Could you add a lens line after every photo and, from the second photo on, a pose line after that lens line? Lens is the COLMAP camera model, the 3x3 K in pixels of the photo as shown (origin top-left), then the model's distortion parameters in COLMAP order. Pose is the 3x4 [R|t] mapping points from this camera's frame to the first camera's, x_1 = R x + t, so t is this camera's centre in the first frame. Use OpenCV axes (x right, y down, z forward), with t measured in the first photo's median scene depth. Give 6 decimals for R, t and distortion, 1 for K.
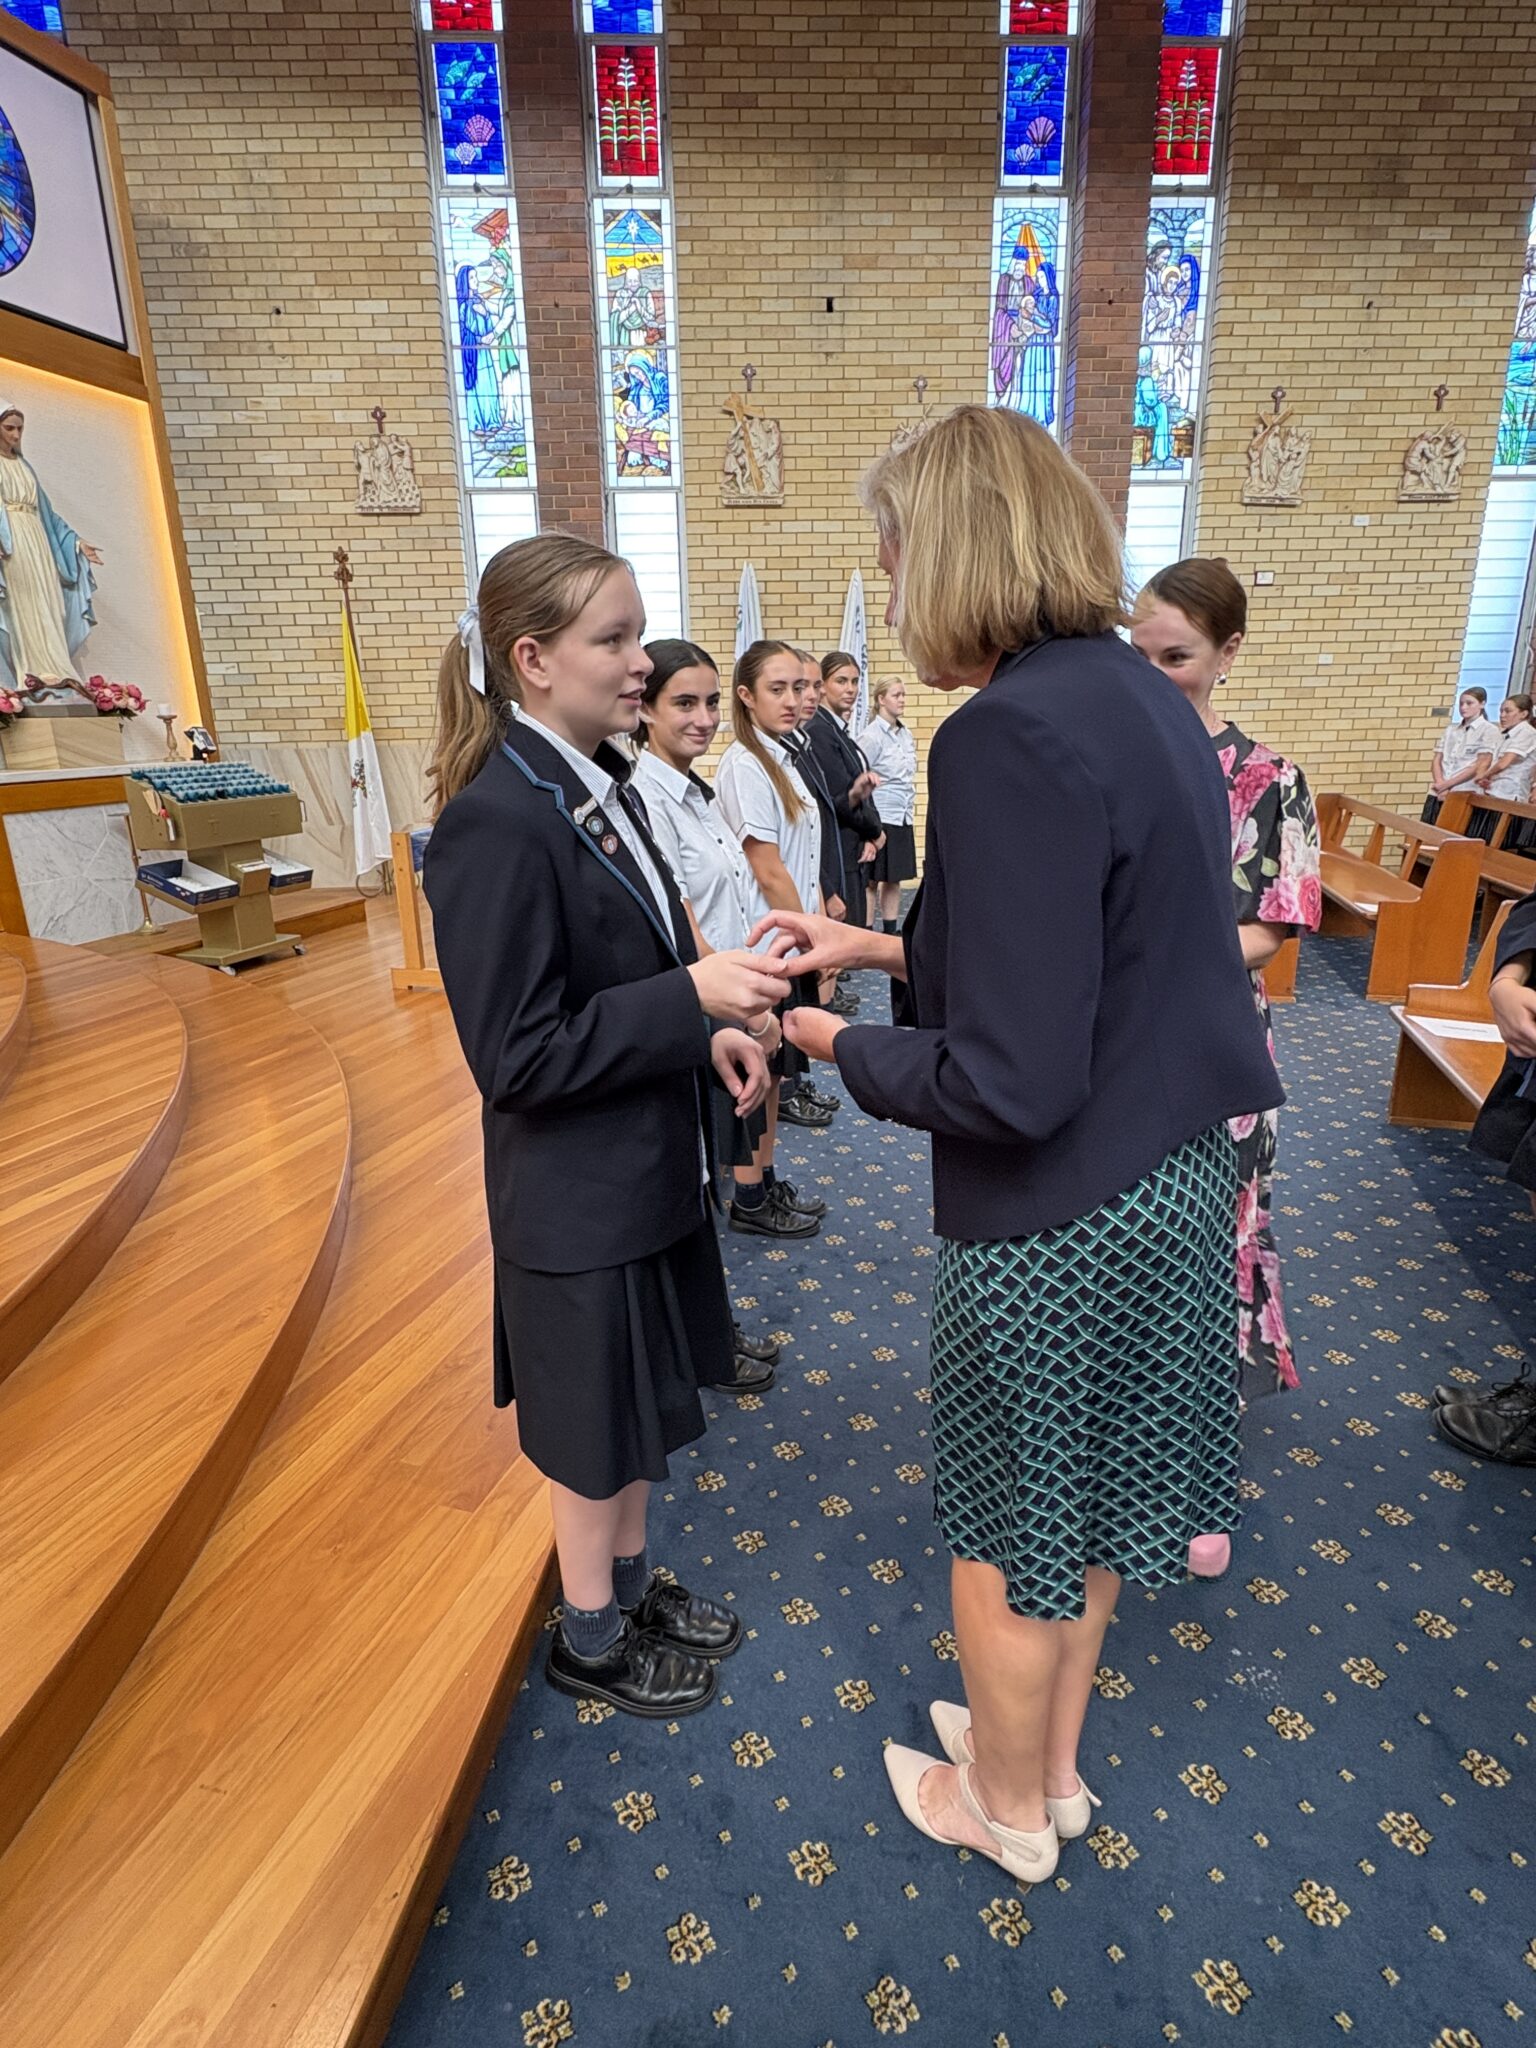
lens RADIAL K [[1079.8, 0, 773.9], [0, 1079.8, 1035.6], [0, 0, 1]] dist [-0.007368, 0.003908]
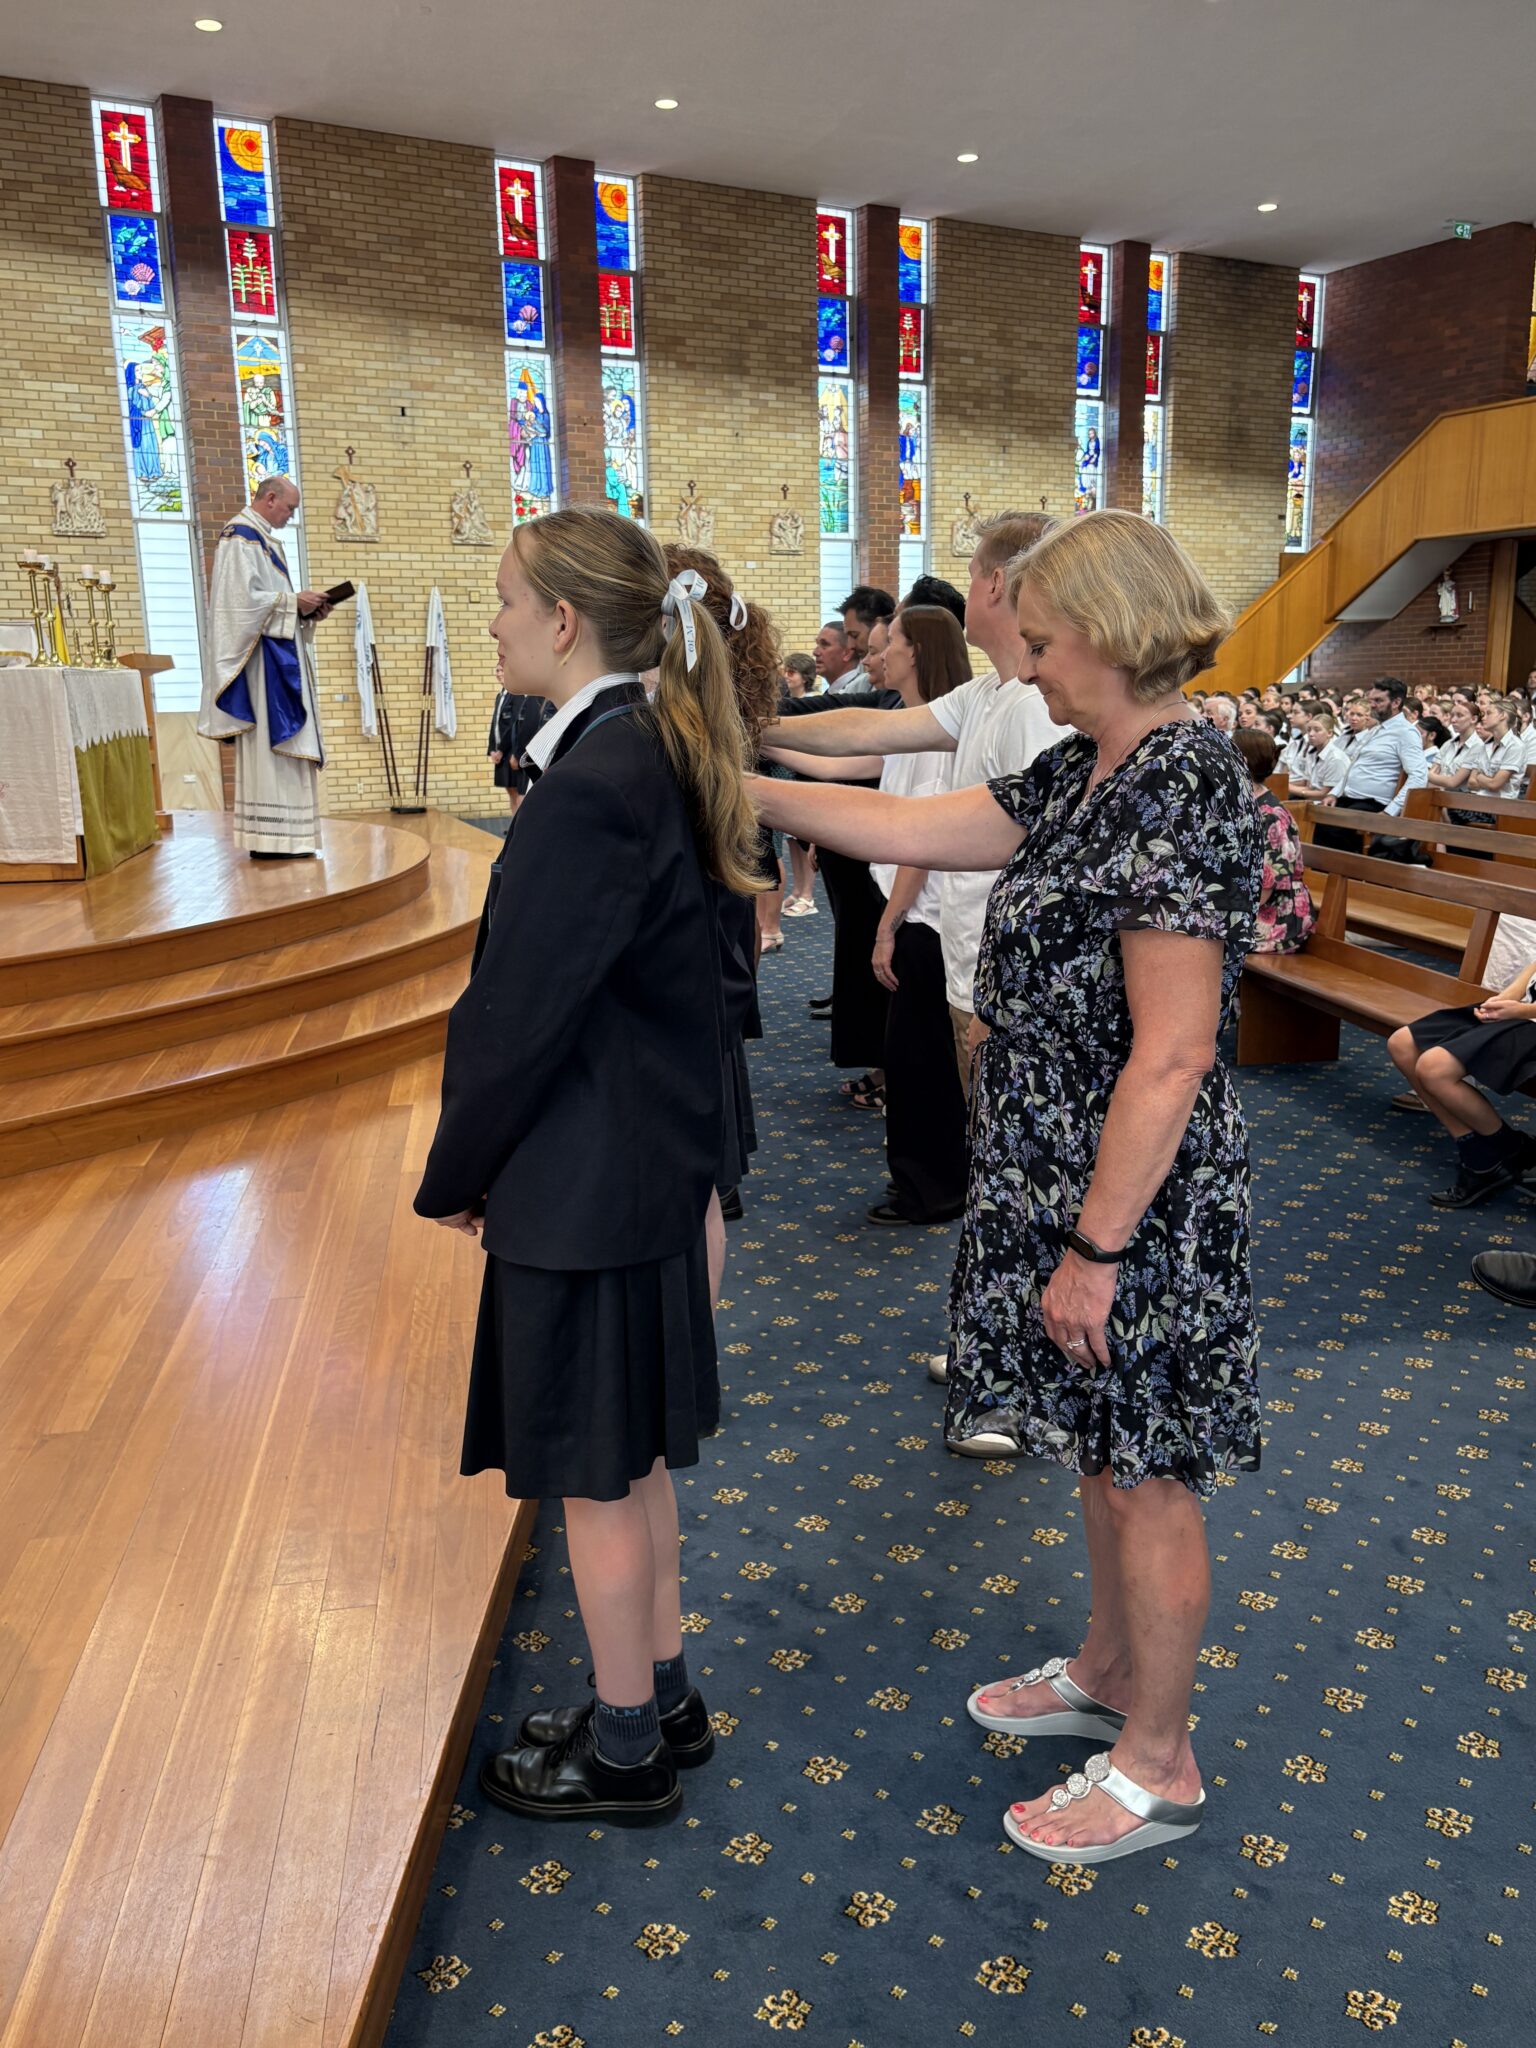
lens RADIAL K [[1603.8, 0, 765.3], [0, 1603.8, 1032.2], [0, 0, 1]] dist [0.025421, -0.024366]
pose [[0.890324, -0.096353, 0.445016, -0.556538], [0.137343, 0.988661, -0.060714, 0.345559], [-0.434120, 0.115175, 0.893462, -1.048167]]
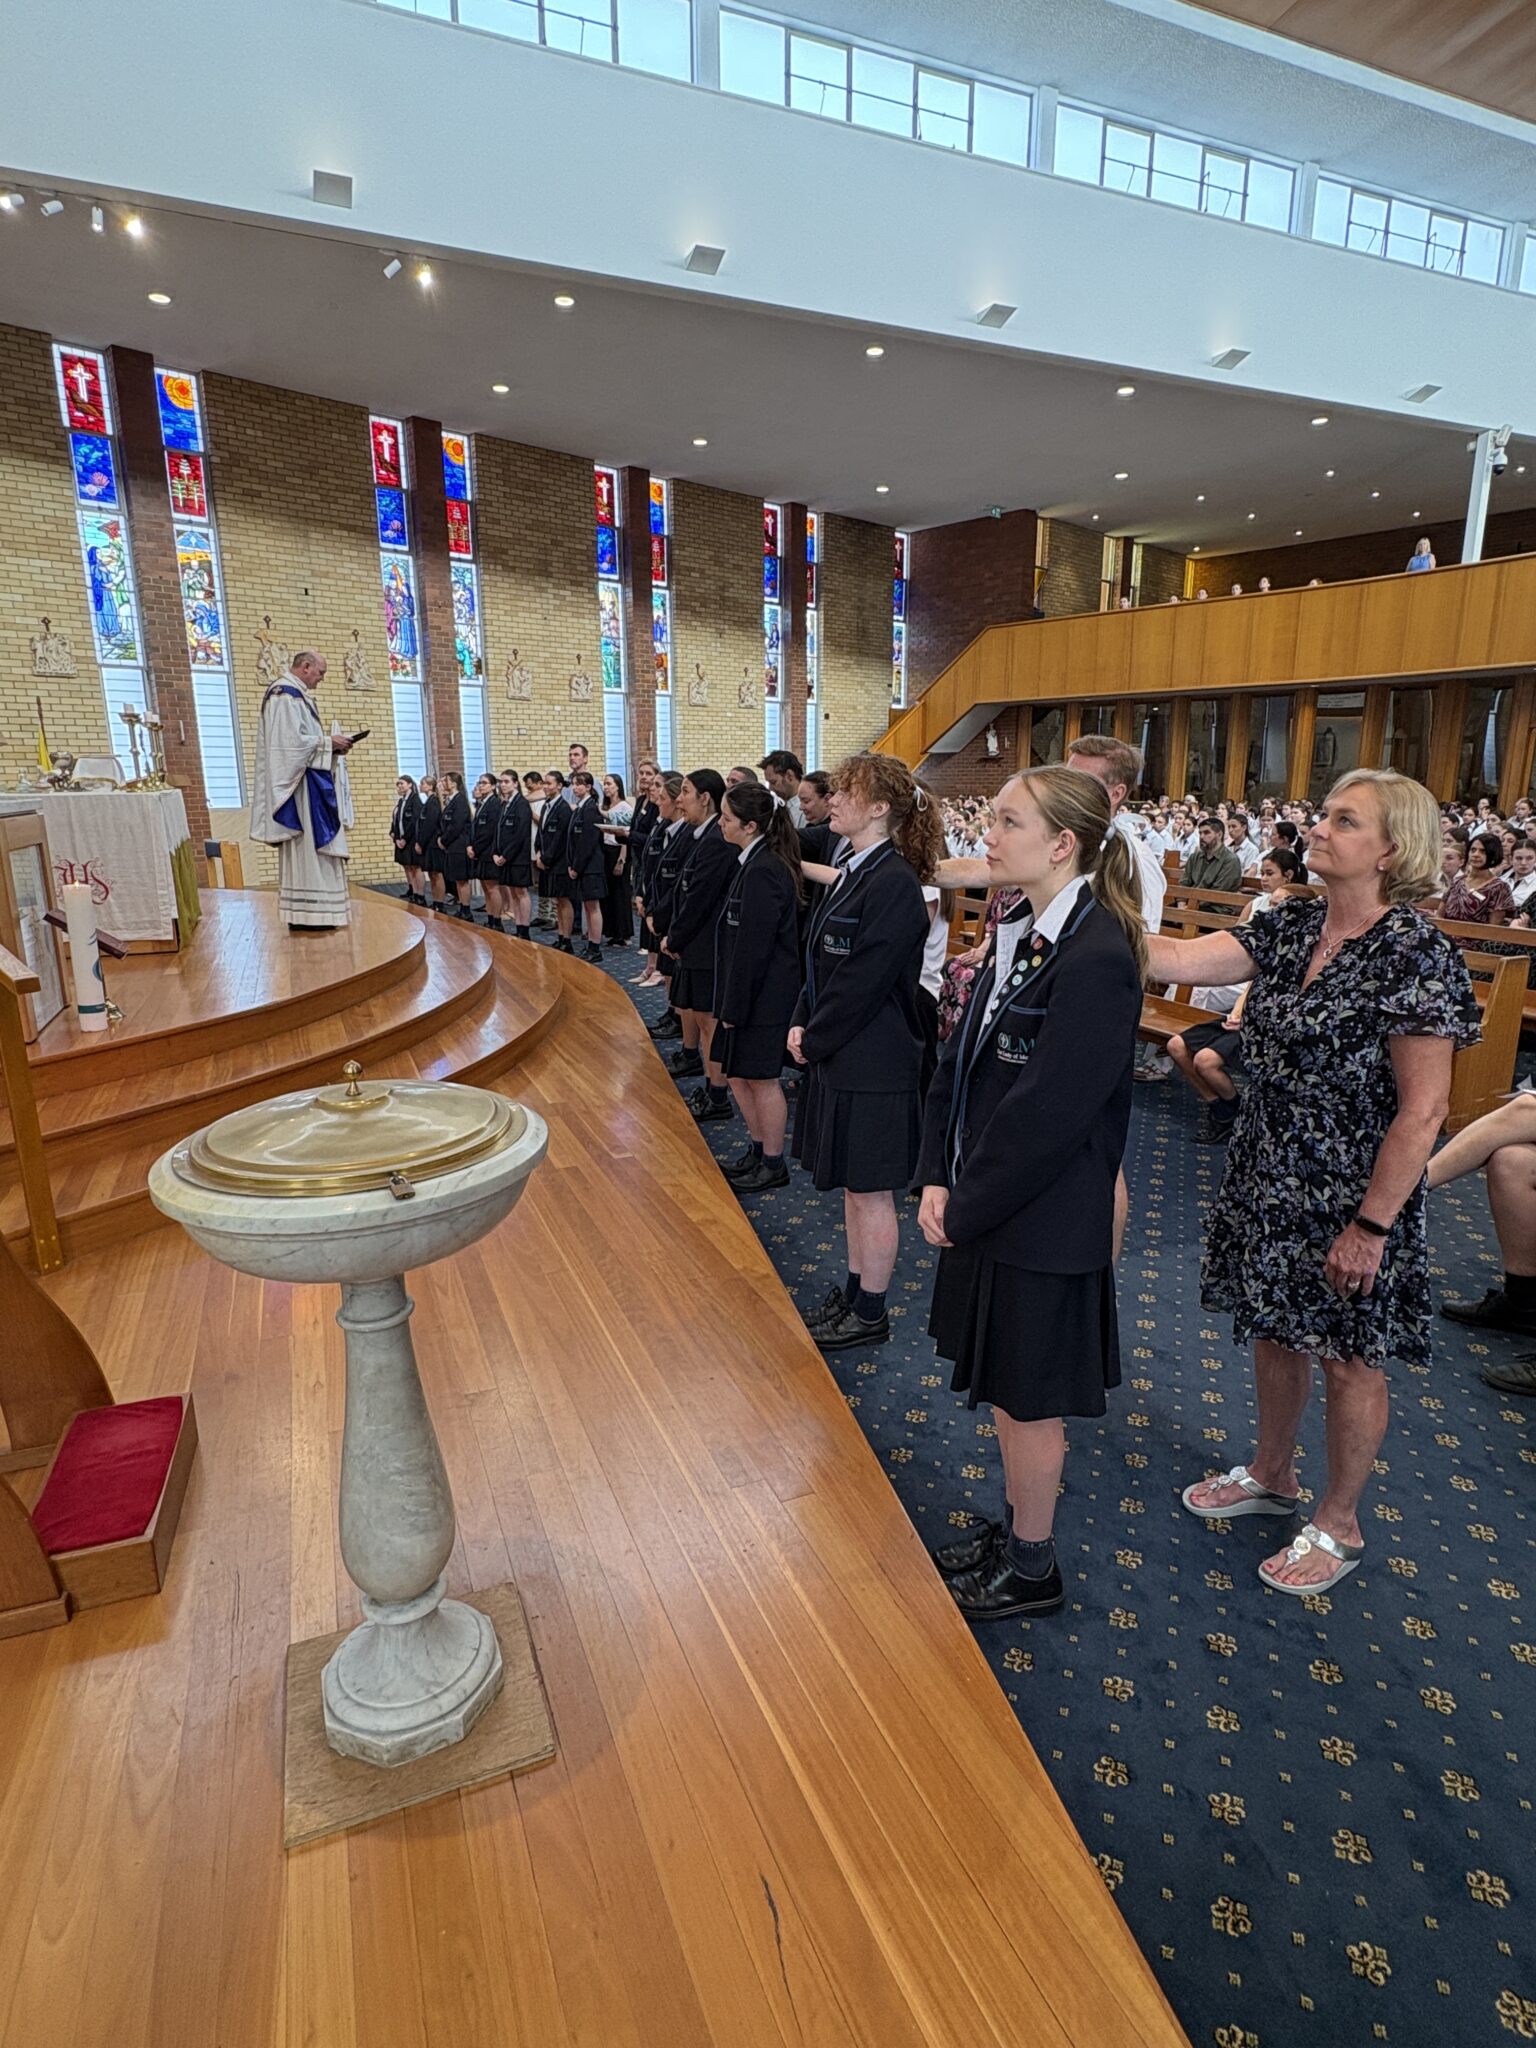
lens RADIAL K [[1079.8, 0, 768.1], [0, 1079.8, 1027.6], [0, 0, 1]] dist [-0.007368, 0.003908]
pose [[0.758031, -0.135309, 0.638029, -0.680646], [0.185418, 0.982588, -0.011911, 0.298388], [-0.625307, 0.127331, 0.769920, -0.969341]]
